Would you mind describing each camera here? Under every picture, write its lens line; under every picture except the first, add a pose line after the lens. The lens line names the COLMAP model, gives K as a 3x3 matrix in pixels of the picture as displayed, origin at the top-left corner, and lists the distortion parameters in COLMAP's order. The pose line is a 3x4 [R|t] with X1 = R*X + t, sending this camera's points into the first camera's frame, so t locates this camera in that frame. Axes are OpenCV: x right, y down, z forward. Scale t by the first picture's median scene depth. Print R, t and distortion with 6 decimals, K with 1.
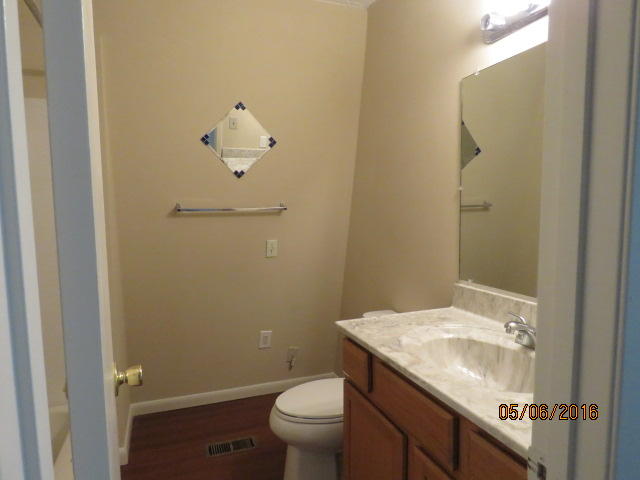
lens RADIAL K [[410.8, 0, 314.5], [0, 410.8, 241.6], [0, 0, 1]] dist [-0.000378, 0.002601]
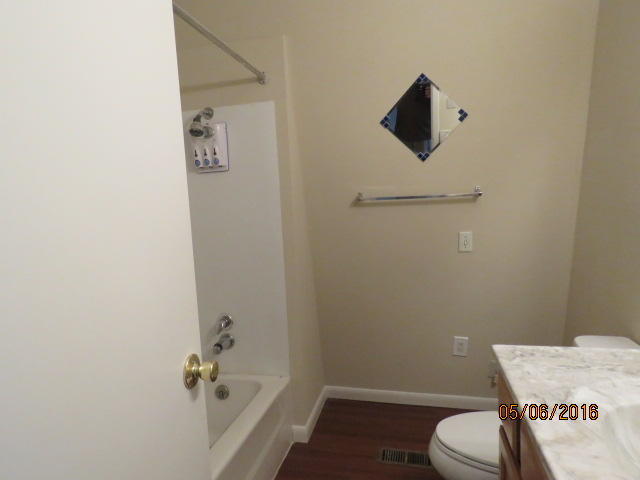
lens RADIAL K [[410.8, 0, 321.8], [0, 410.8, 239.9], [0, 0, 1]] dist [-0.000378, 0.002601]
pose [[0.829444, 0.027173, -0.557928, 0.134849], [-0.013907, 0.999511, 0.028005, -0.007299], [0.558416, -0.015469, 0.829417, 0.143375]]
